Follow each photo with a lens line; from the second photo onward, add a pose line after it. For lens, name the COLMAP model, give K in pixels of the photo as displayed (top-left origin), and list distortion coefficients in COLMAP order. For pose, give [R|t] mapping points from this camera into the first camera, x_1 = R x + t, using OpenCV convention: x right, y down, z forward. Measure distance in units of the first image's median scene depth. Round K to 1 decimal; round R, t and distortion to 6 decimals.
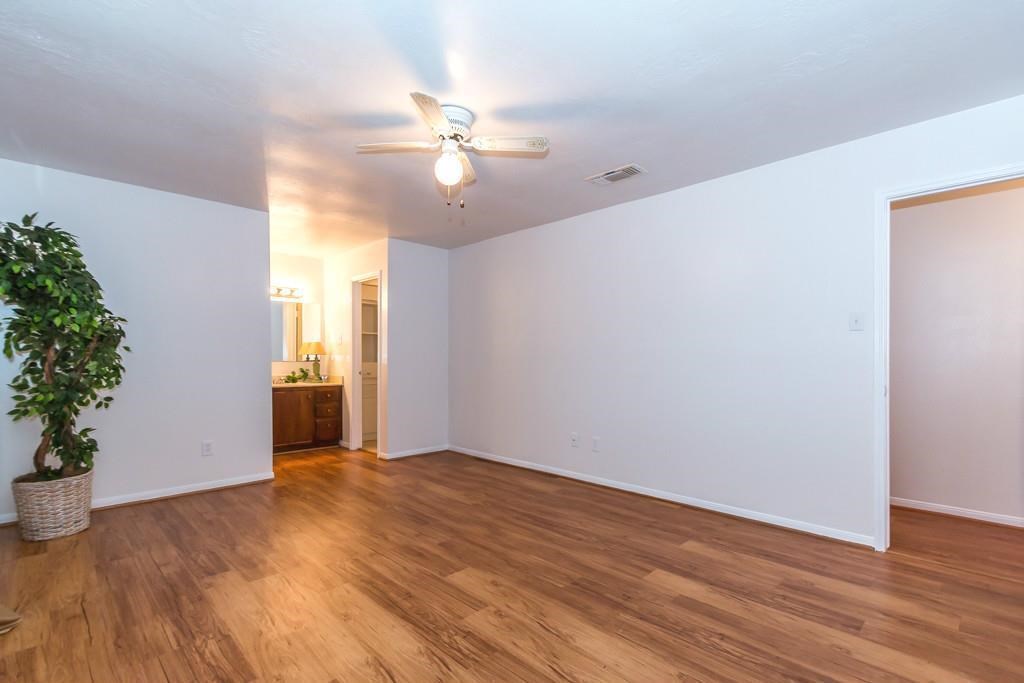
lens RADIAL K [[474.2, 0, 513.8], [0, 474.2, 343.9], [0, 0, 1]] dist [0.004194, -0.000344]
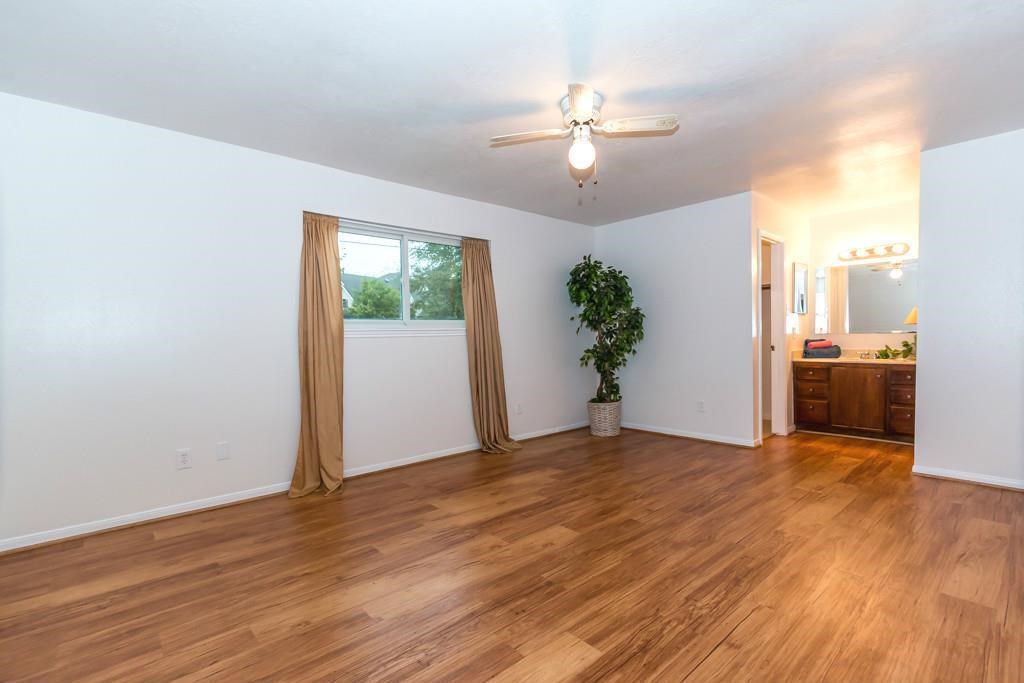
lens RADIAL K [[474.2, 0, 515.5], [0, 474.2, 340.2], [0, 0, 1]] dist [0.004194, -0.000344]
pose [[-0.054529, 0.007347, -0.998485, 0.937910], [0.050174, 0.998730, 0.004608, 0.029575], [0.997251, -0.049847, -0.054828, 0.911386]]
